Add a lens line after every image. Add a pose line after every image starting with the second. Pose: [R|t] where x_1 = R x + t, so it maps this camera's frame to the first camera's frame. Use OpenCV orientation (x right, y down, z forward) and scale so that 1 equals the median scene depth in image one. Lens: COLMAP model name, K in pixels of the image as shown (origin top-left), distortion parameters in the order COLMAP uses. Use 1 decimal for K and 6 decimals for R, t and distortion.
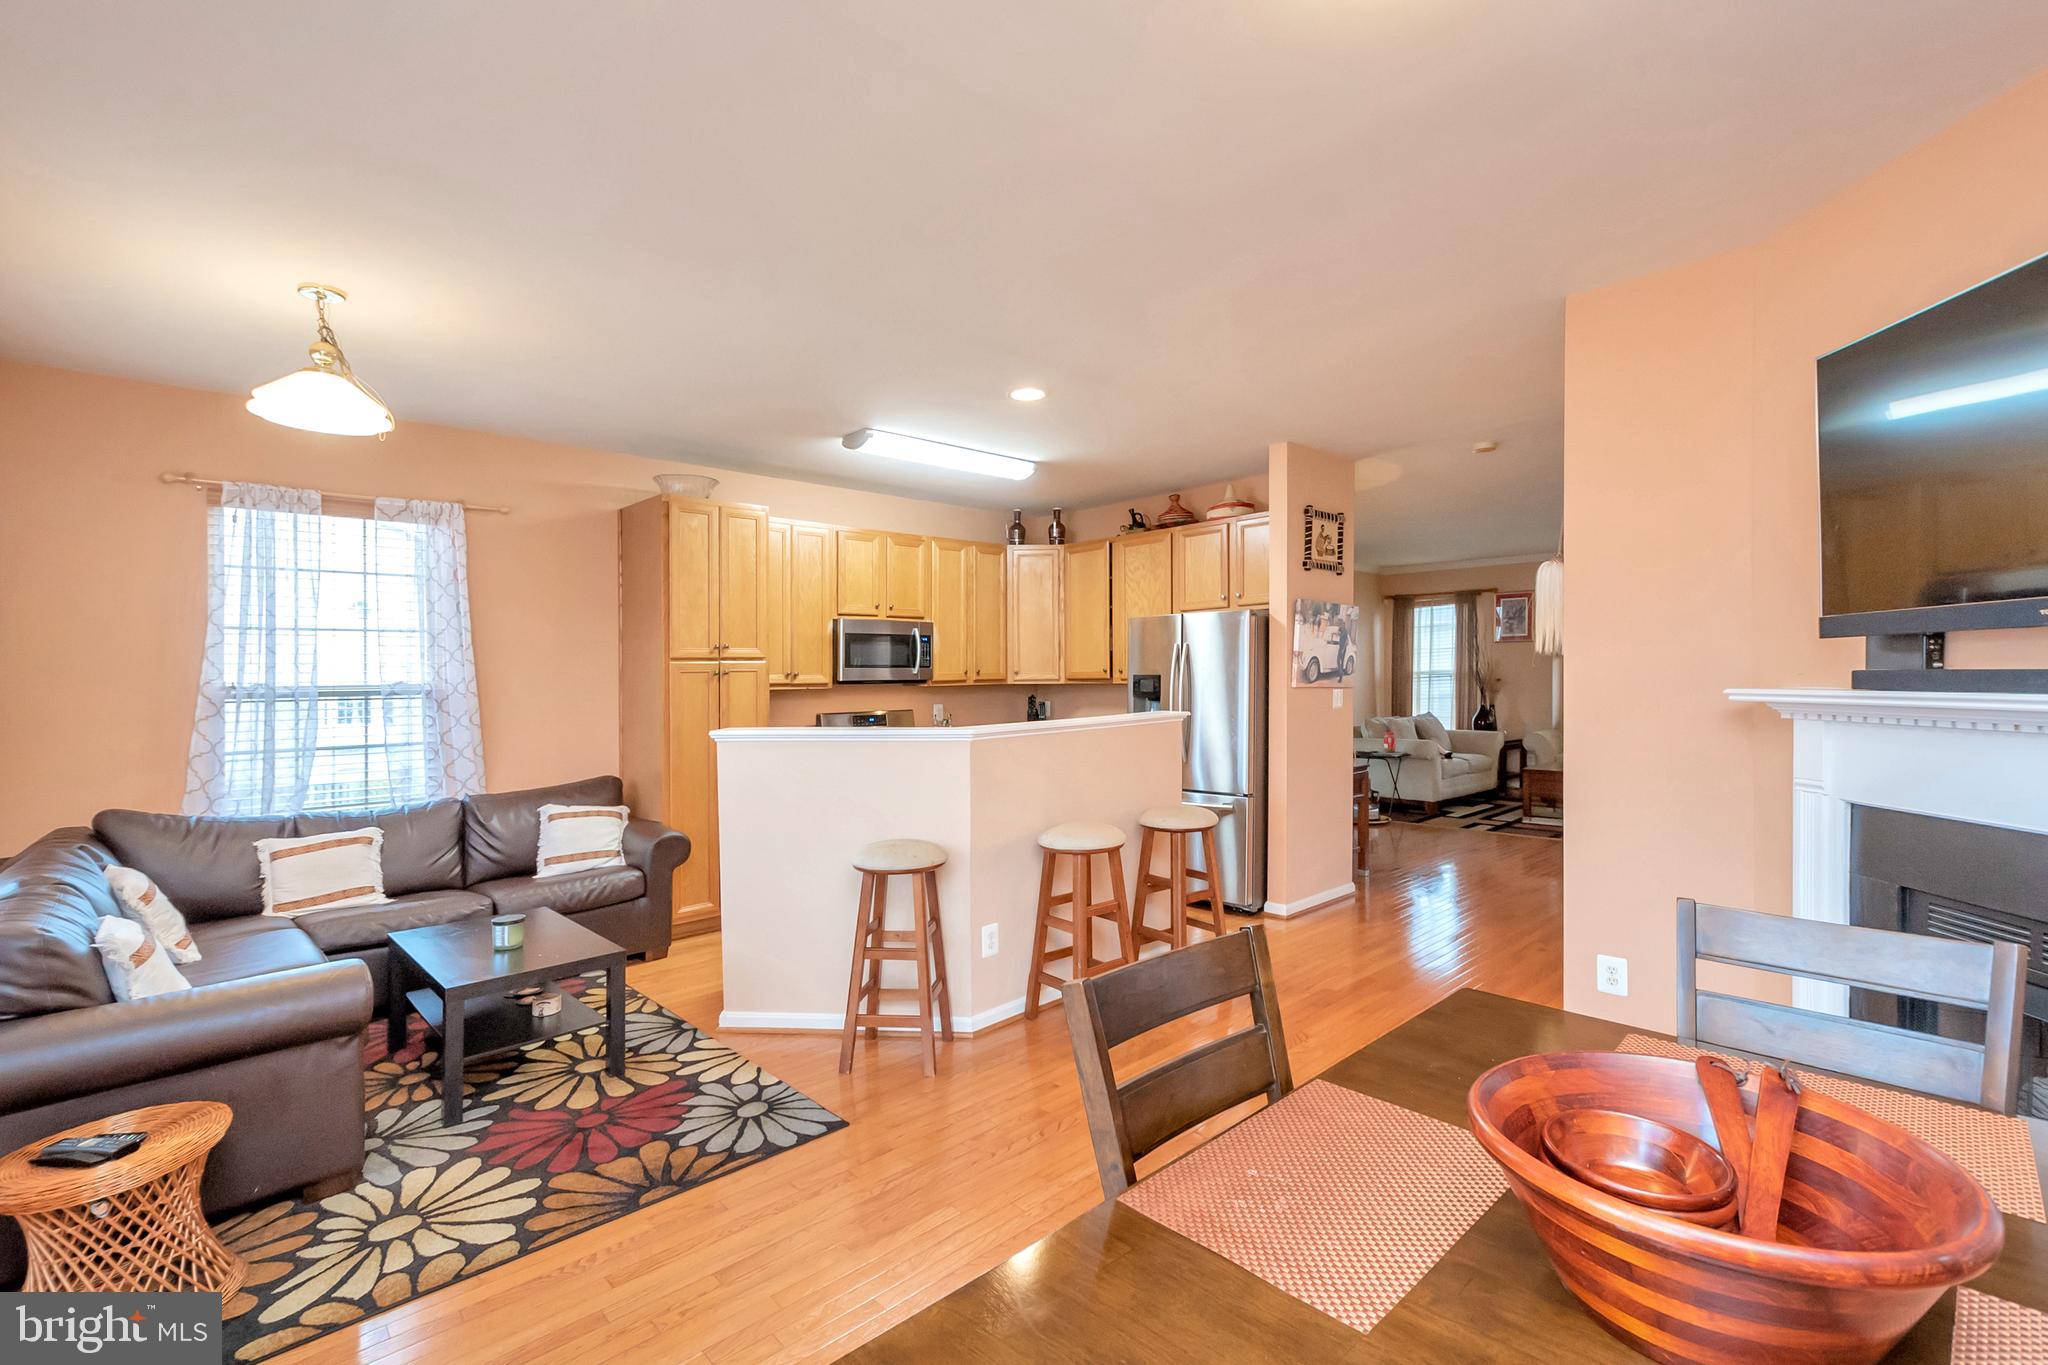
lens RADIAL K [[916.8, 0, 1024.0], [0, 916.8, 682.5], [0, 0, 1]] dist [0.001362, -0.007504]
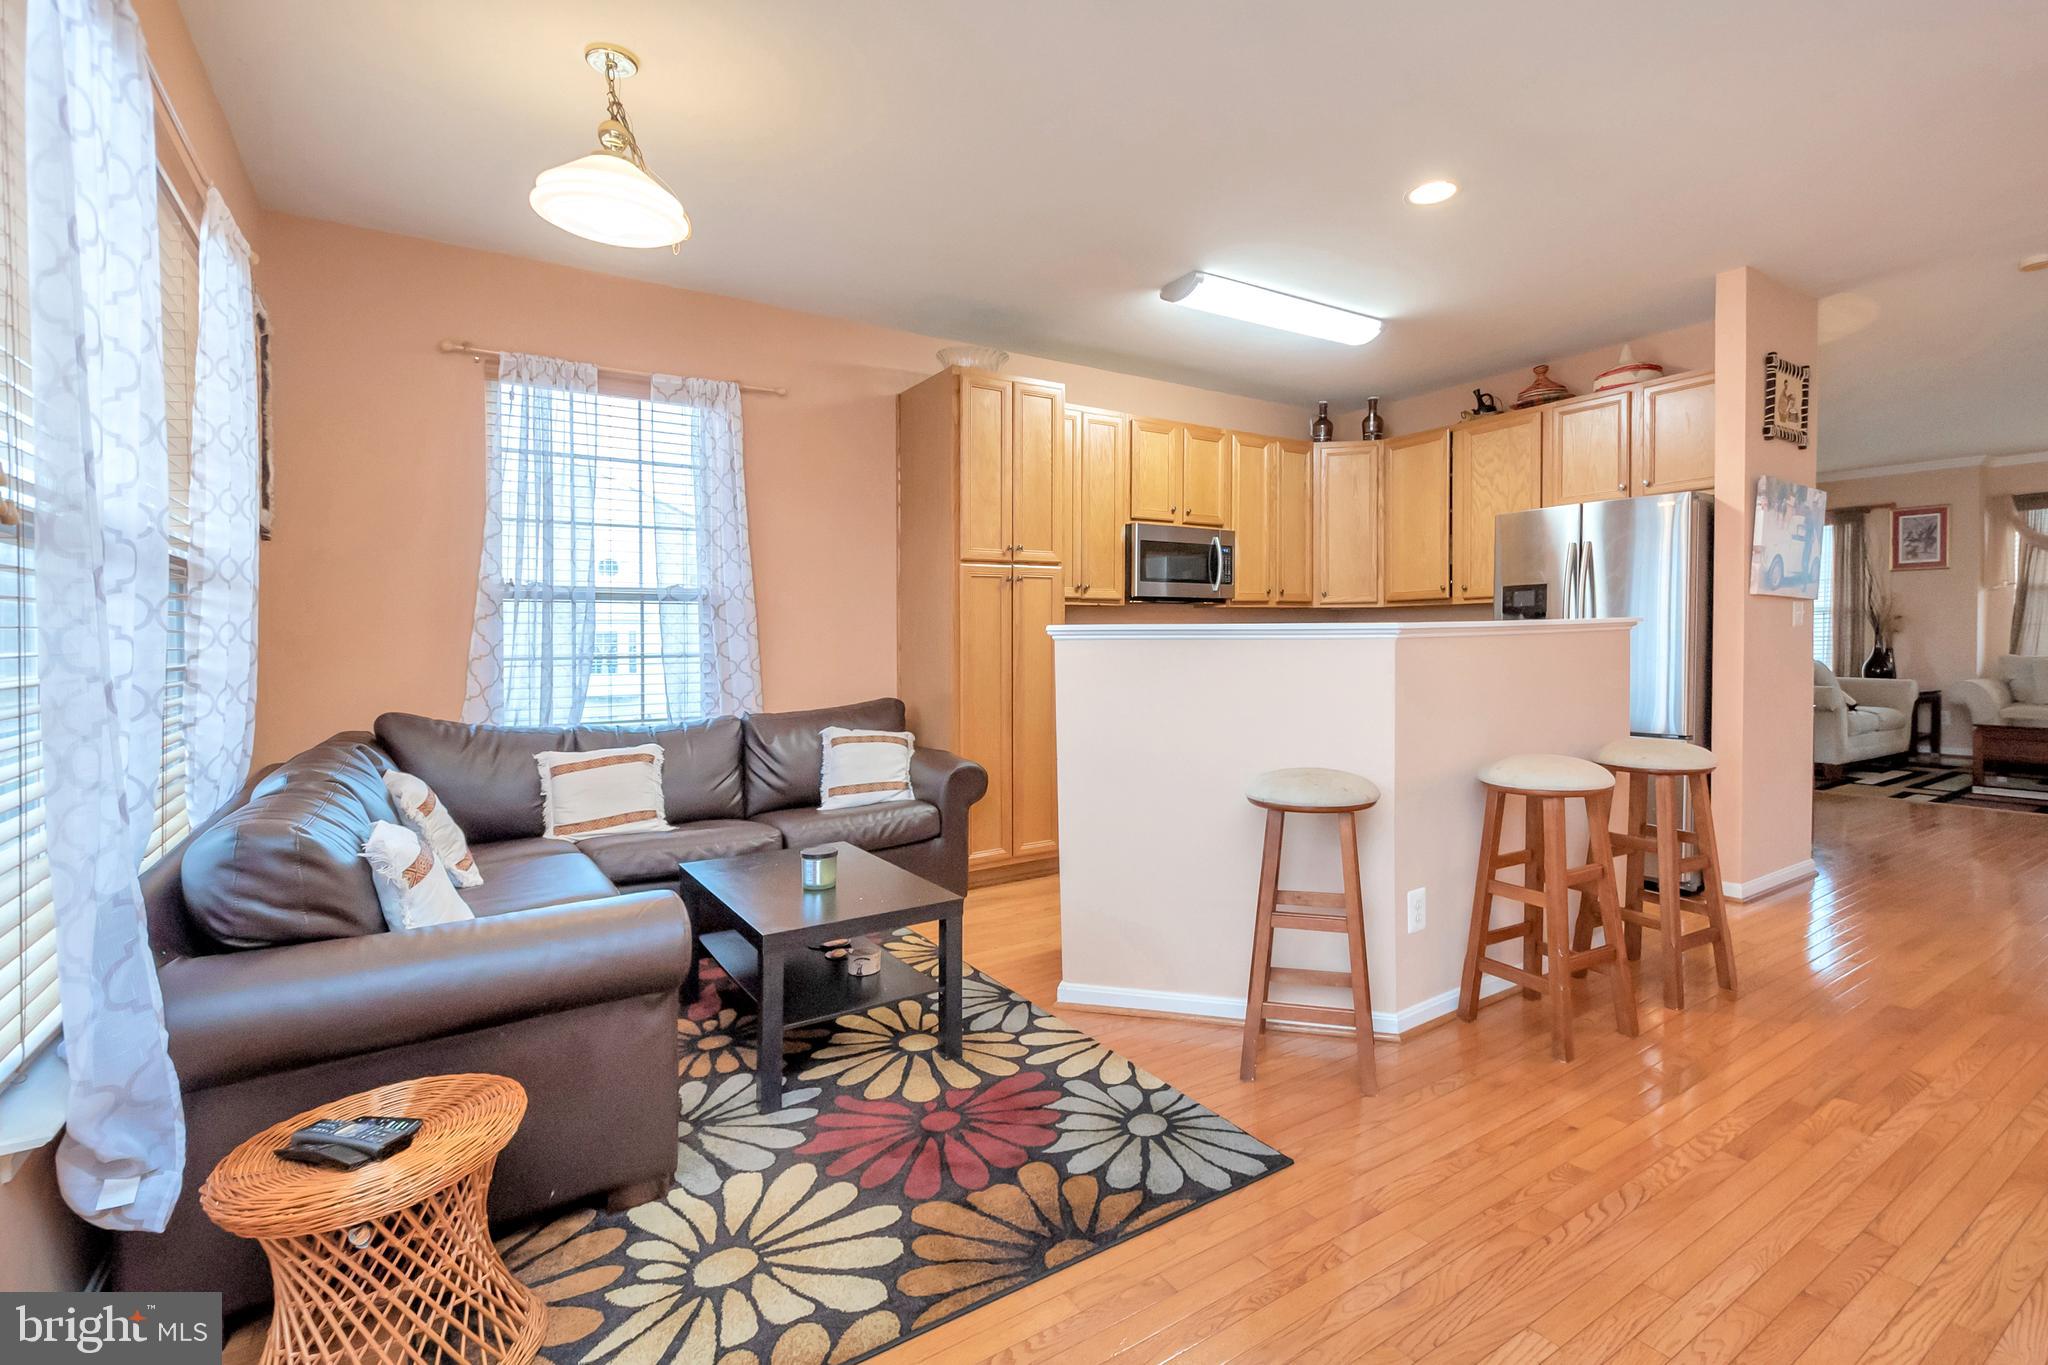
lens RADIAL K [[903.5, 0, 1020.8], [0, 903.5, 664.3], [0, 0, 1]] dist [0.011010, -0.017201]
pose [[0.981966, 0.003362, -0.189028, -0.211265], [-0.001076, 0.999925, 0.012199, 0.074222], [0.189055, -0.011775, 0.981896, 0.226606]]
